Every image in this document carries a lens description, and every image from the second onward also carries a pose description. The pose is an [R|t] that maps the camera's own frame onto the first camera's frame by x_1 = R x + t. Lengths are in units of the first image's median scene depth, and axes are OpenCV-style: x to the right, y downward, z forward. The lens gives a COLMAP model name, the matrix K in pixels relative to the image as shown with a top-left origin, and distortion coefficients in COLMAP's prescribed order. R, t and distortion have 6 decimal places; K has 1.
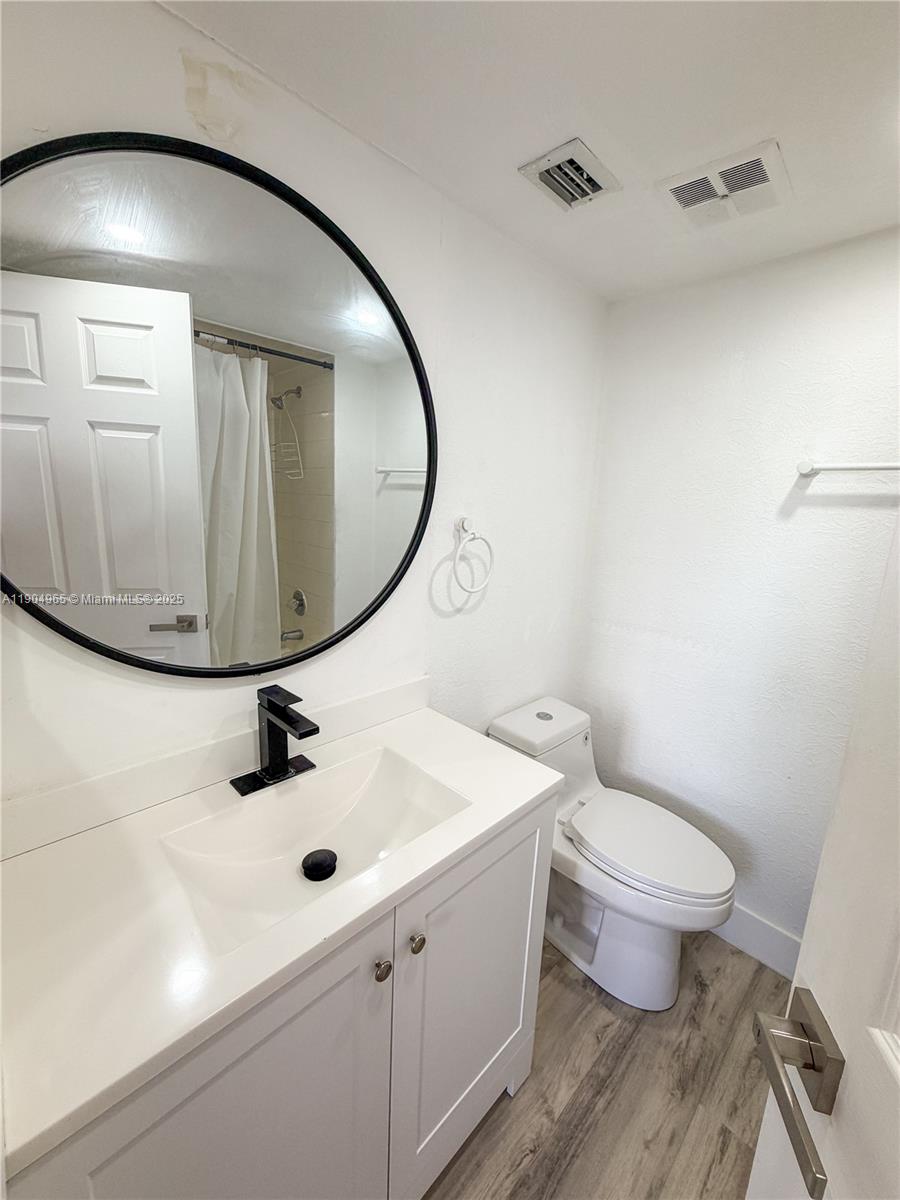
lens RADIAL K [[482.1, 0, 449.3], [0, 482.1, 597.7], [0, 0, 1]] dist [-0.000089, 0.000030]
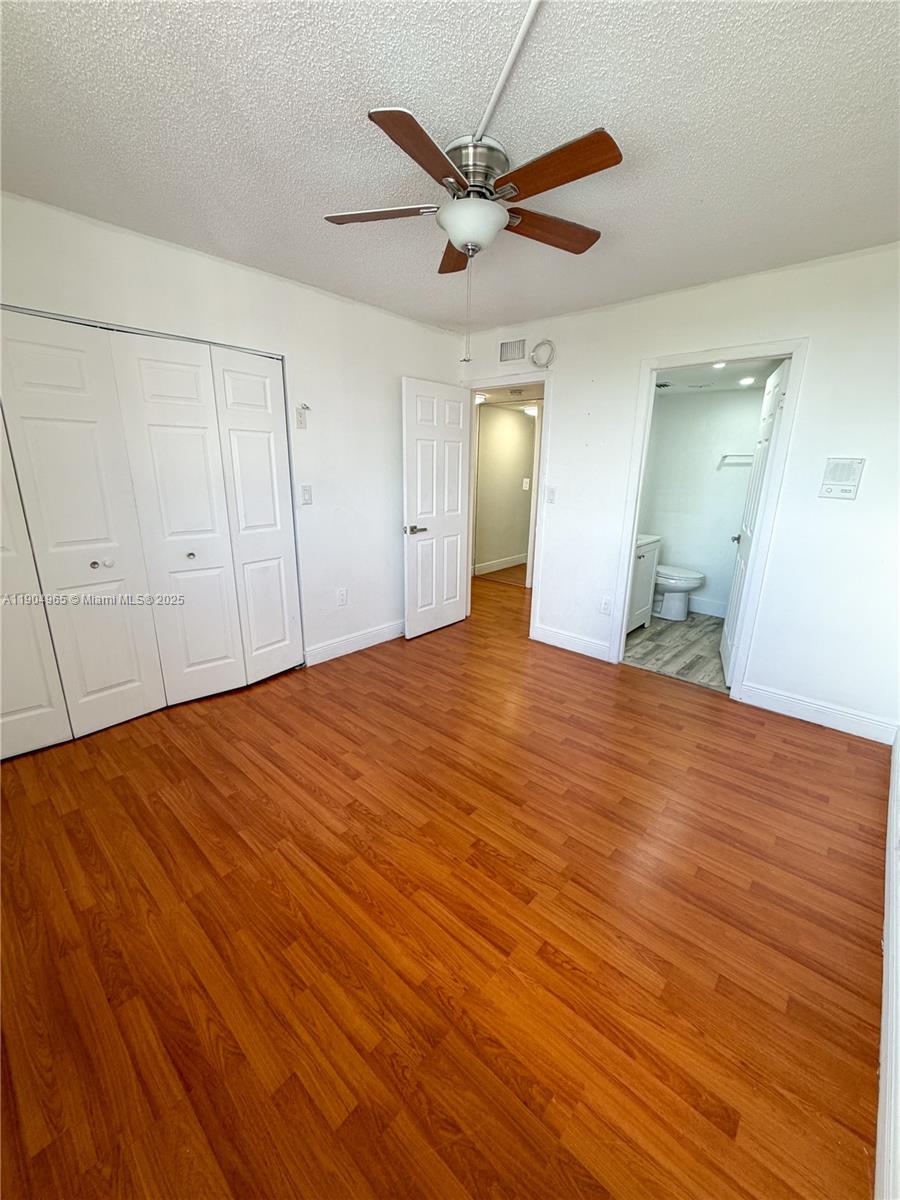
lens RADIAL K [[482.1, 0, 449.3], [0, 482.1, 599.5], [0, 0, 1]] dist [-0.000089, 0.000030]
pose [[0.997885, -0.046366, 0.045559, -1.359780], [0.042928, 0.996353, 0.073739, 0.401740], [-0.048812, -0.071627, 0.996236, -2.313650]]
